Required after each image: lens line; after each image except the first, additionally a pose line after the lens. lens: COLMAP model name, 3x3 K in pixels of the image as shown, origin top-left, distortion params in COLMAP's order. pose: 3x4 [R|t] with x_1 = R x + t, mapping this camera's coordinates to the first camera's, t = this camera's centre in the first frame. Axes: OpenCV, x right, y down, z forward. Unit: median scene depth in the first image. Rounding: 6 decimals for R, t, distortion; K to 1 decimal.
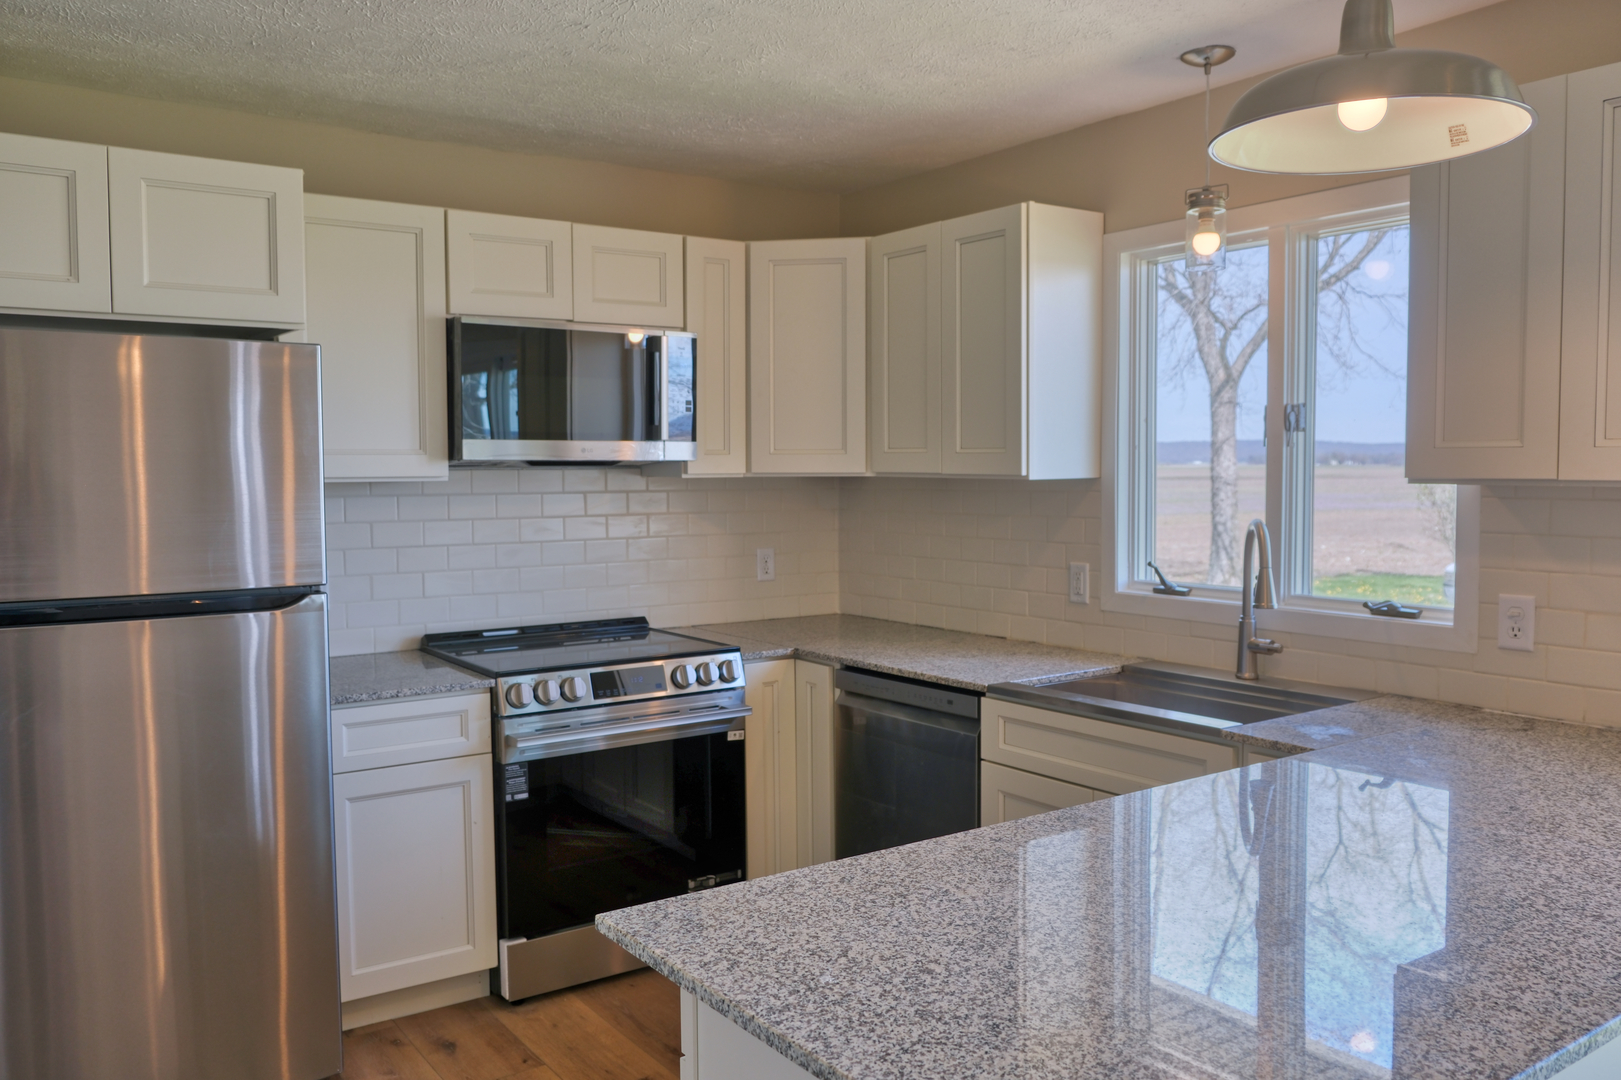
lens RADIAL K [[1262.2, 0, 793.1], [0, 1262.2, 538.5], [0, 0, 1]] dist [-0.053527, 0.046031]
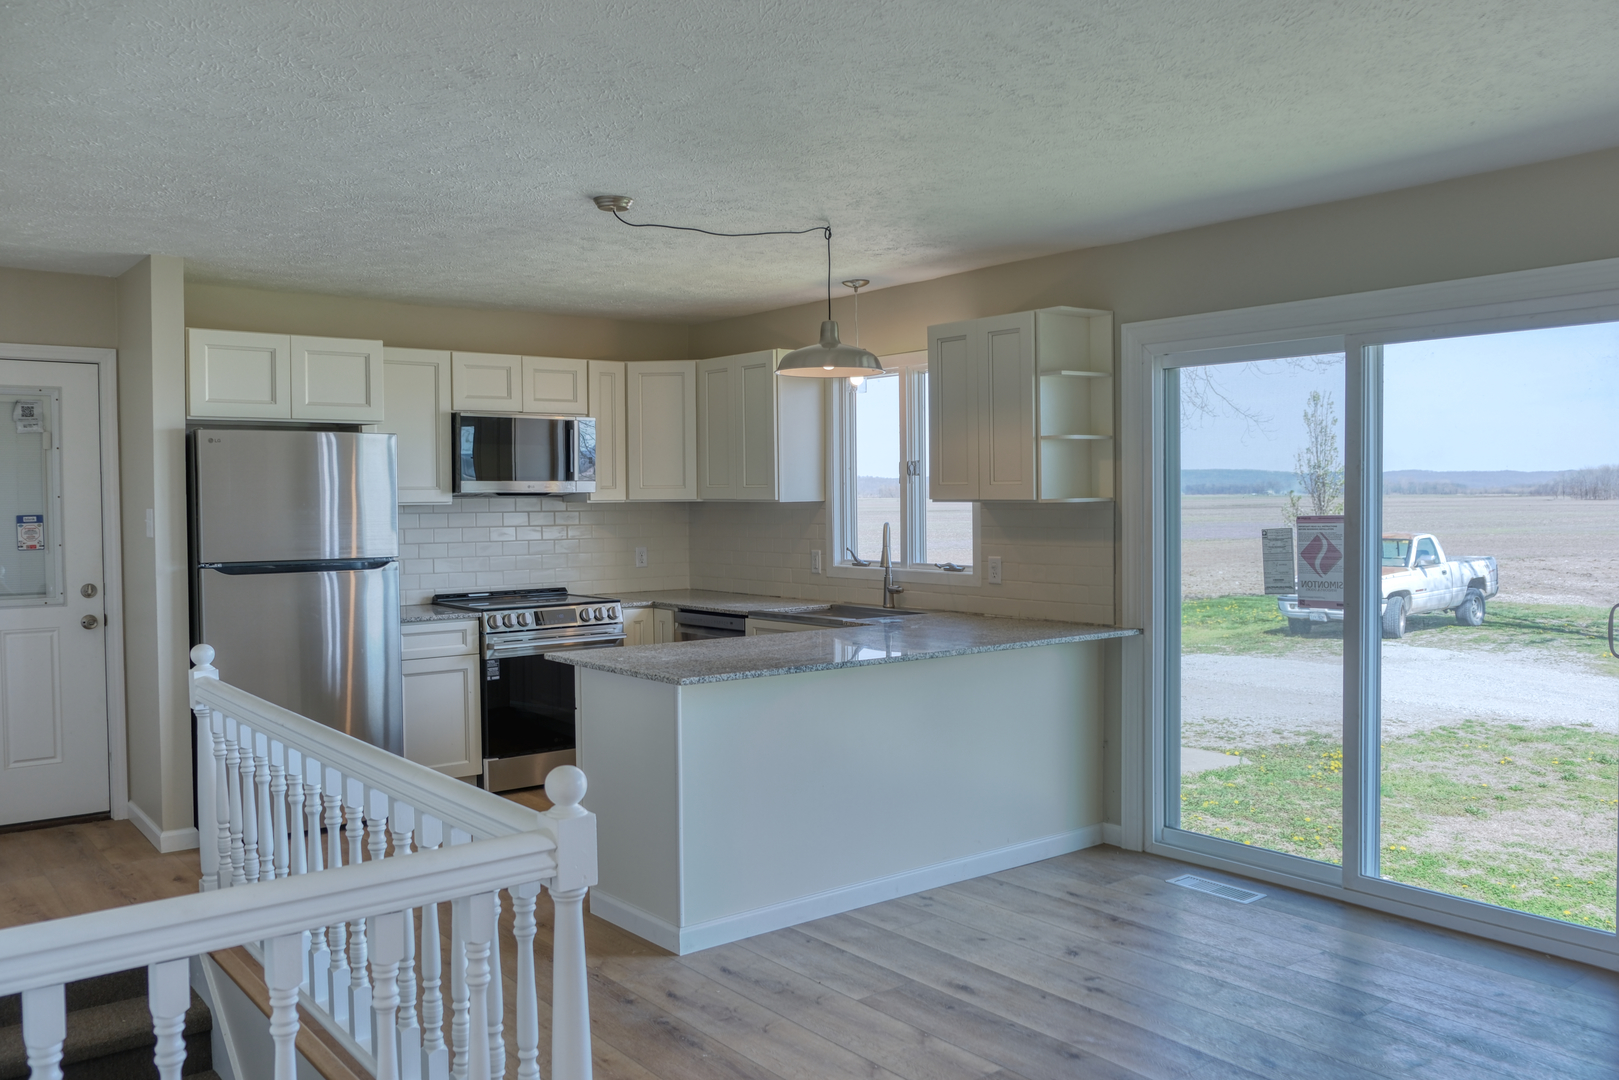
lens RADIAL K [[1260.7, 0, 815.3], [0, 1260.7, 550.3], [0, 0, 1]] dist [-0.053527, 0.046031]
pose [[0.997157, -0.005824, 0.075132, 0.104431], [0.006976, 0.999862, -0.015076, 0.050269], [-0.075034, 0.015557, 0.997060, -0.816623]]
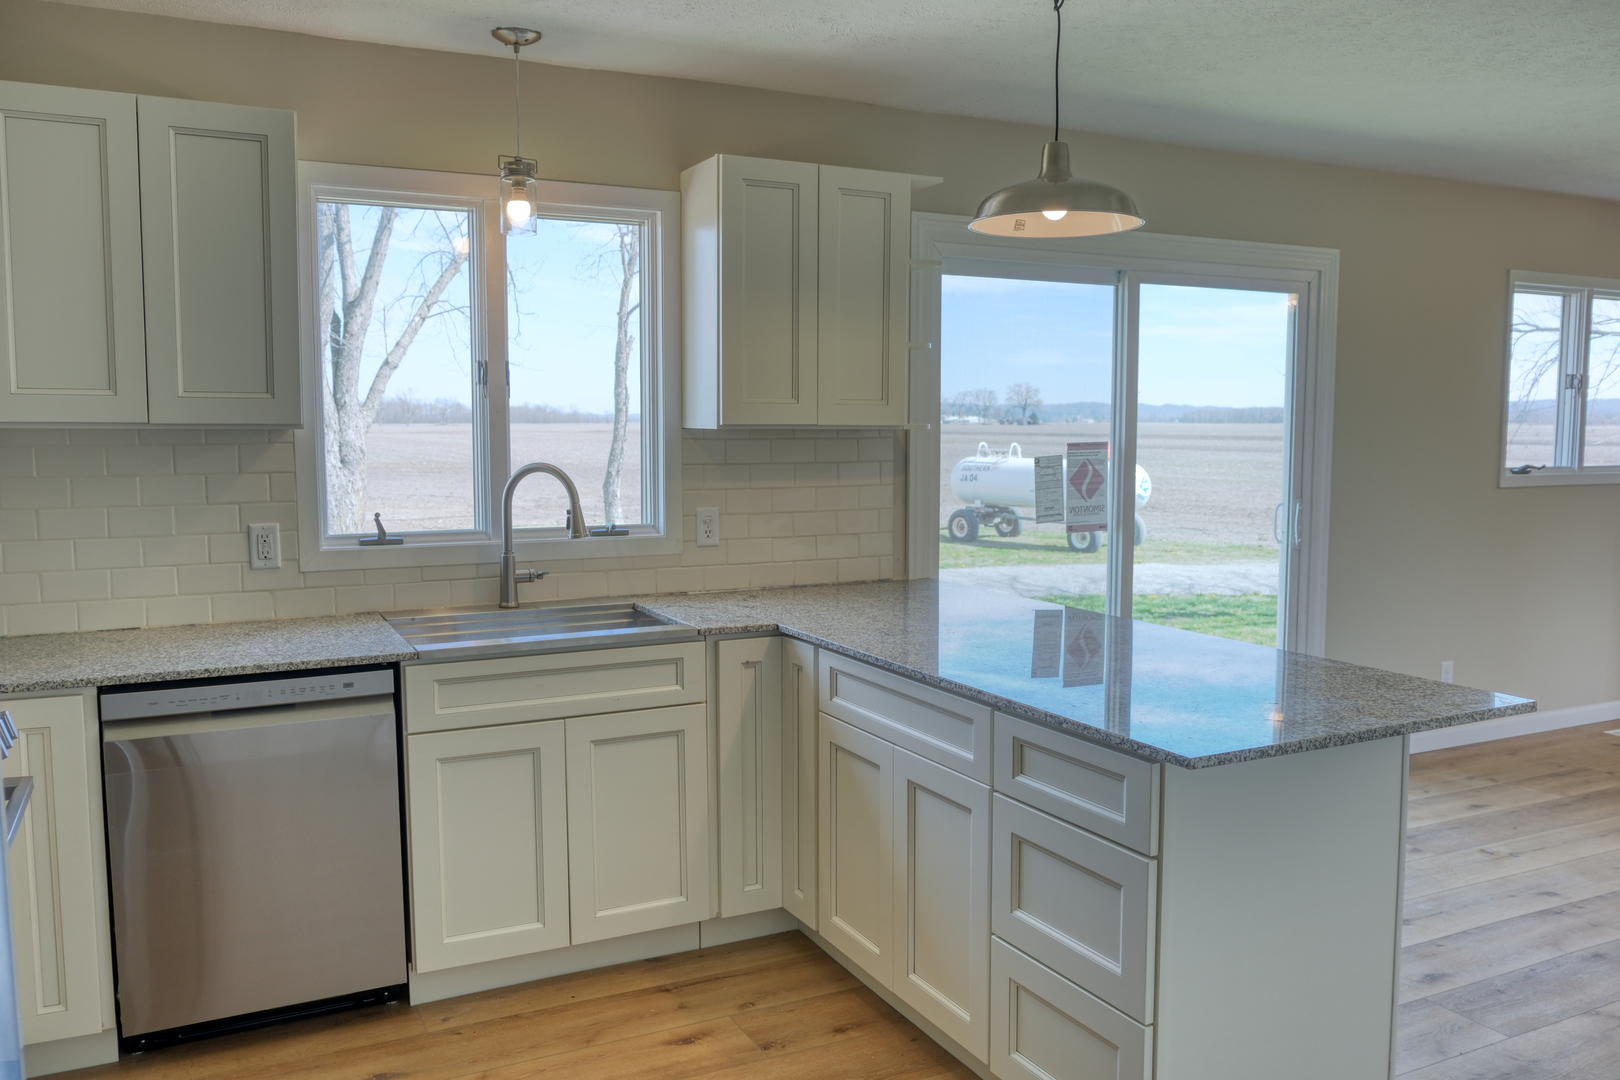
lens RADIAL K [[1261.5, 0, 816.8], [0, 1261.5, 541.8], [0, 0, 1]] dist [-0.053527, 0.046031]
pose [[0.146303, -0.089250, 0.985205, -0.641109], [0.054303, 0.995145, 0.082087, -0.020945], [-0.987748, 0.041490, 0.150439, 0.517566]]
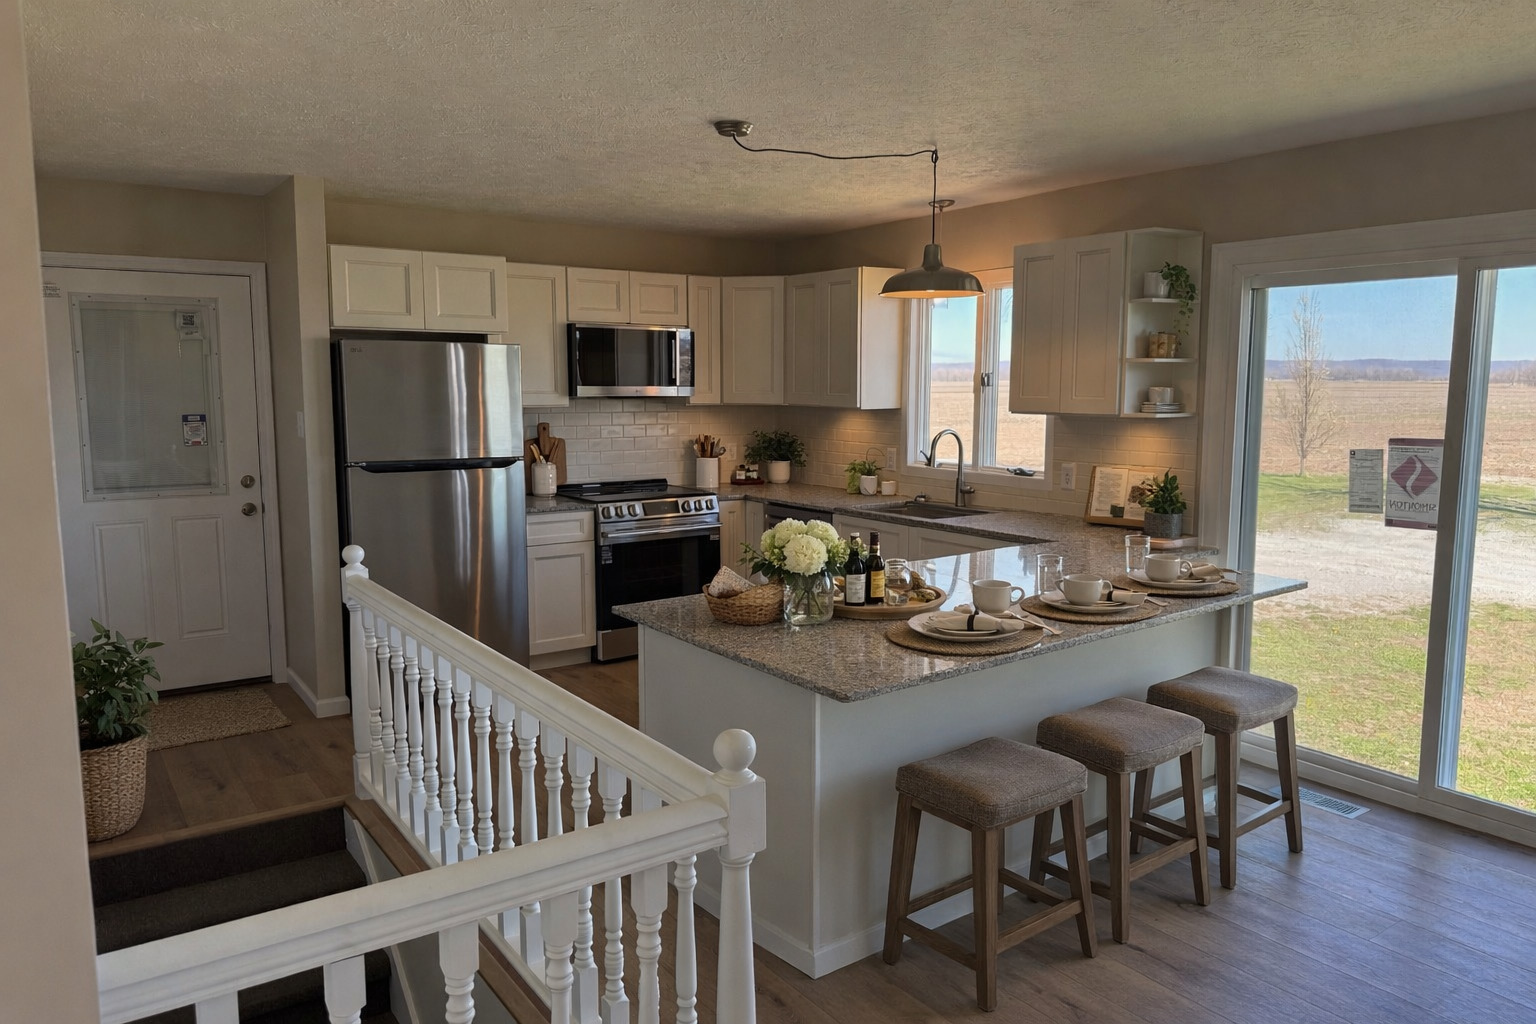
lens RADIAL K [[1056.0, 0, 777.7], [0, 1056.0, 519.4], [0, 0, 1]] dist [0.031864, -0.035745]
pose [[0.999935, 0.006376, 0.009461, 0.040323], [-0.007061, 0.997218, 0.074212, 0.005853], [-0.008962, -0.074274, 0.997198, -0.684111]]
